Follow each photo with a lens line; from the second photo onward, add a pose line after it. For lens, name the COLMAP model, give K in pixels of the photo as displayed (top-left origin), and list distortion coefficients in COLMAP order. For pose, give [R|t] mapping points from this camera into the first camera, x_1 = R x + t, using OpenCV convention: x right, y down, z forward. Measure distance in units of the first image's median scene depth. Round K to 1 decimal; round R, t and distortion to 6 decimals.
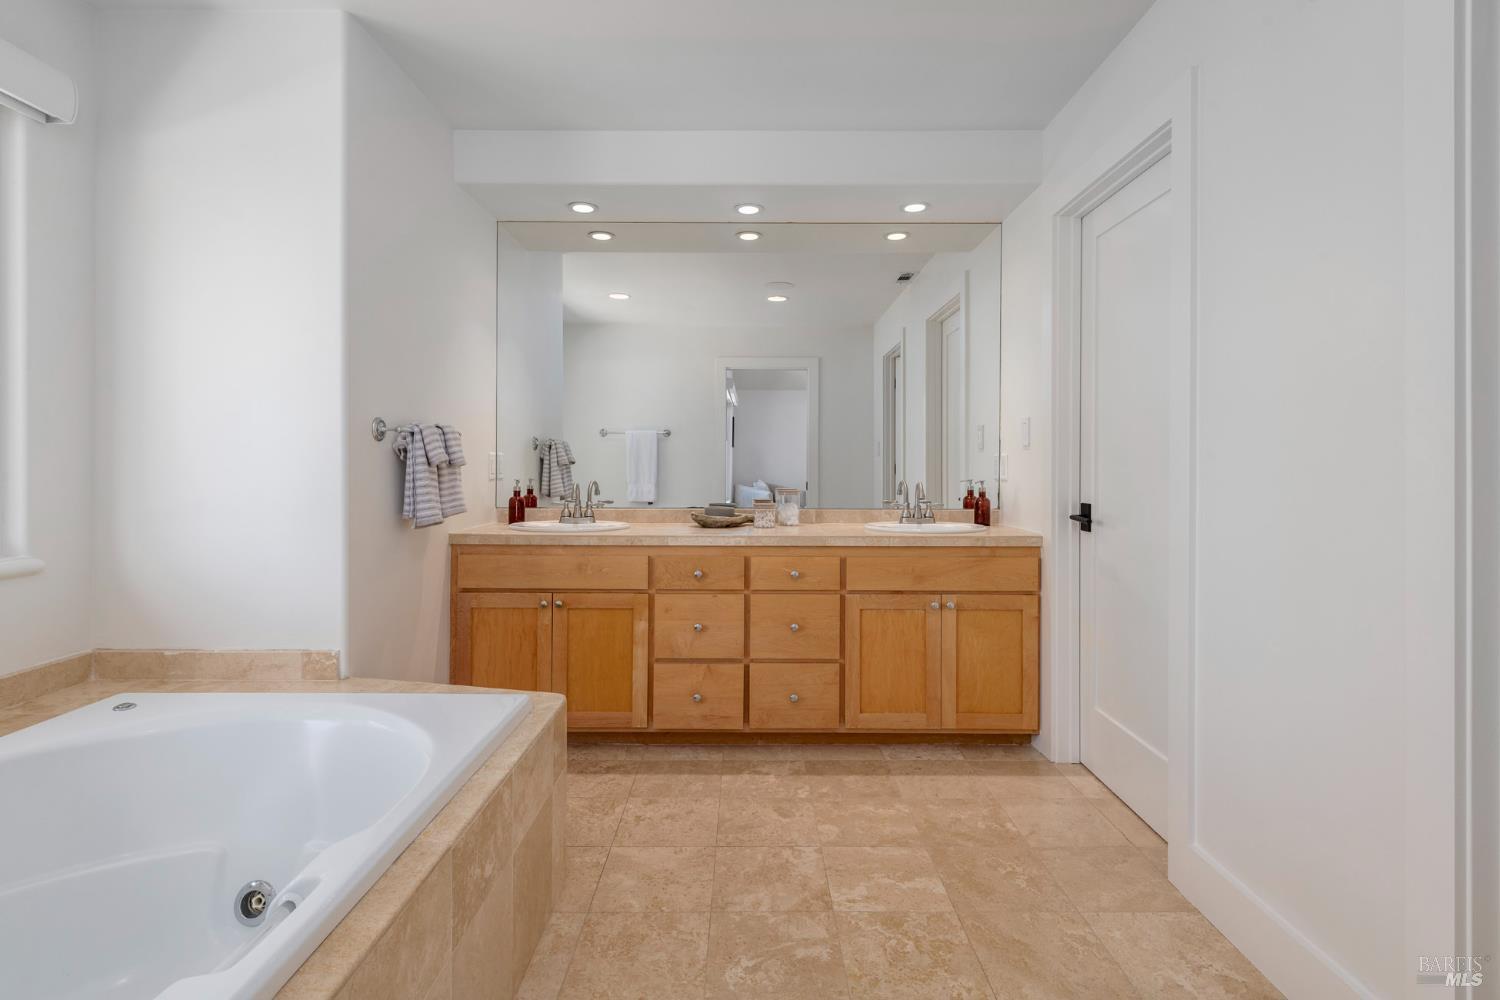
lens RADIAL K [[732.9, 0, 750.5], [0, 732.9, 473.5], [0, 0, 1]] dist [0.006681, -0.001785]
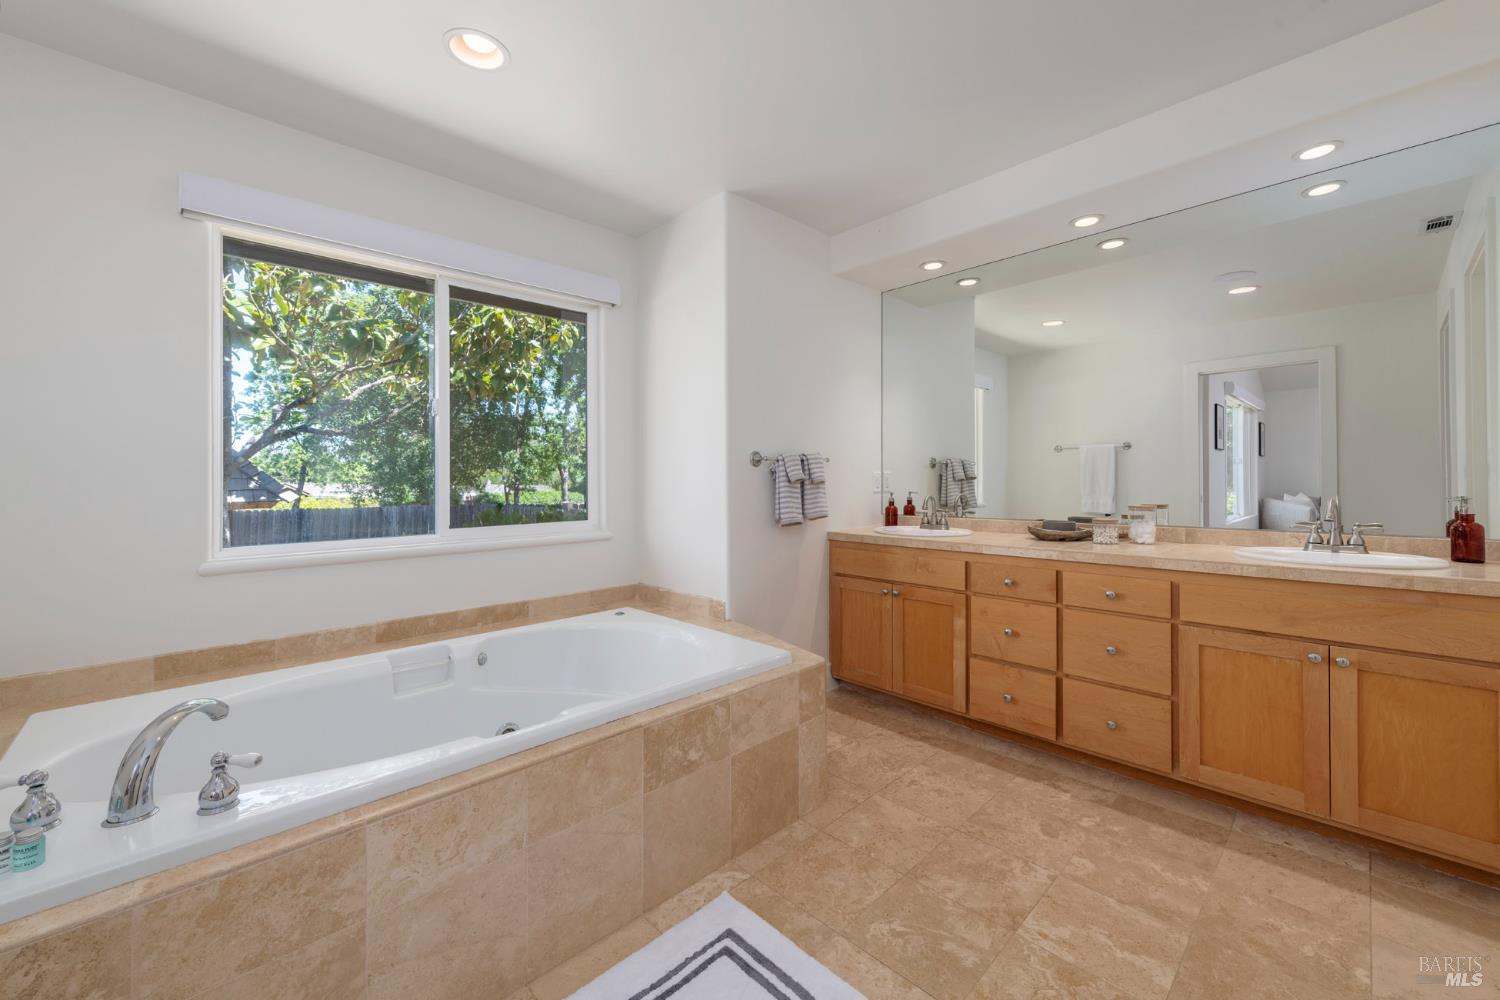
lens RADIAL K [[601.3, 0, 747.8], [0, 601.3, 484.5], [0, 0, 1]] dist [0.001023, -0.001868]
pose [[0.683102, -0.003329, -0.730316, 0.309280], [0.002187, 0.999994, -0.002513, -0.003875], [0.730320, 0.000119, 0.683105, 0.124989]]
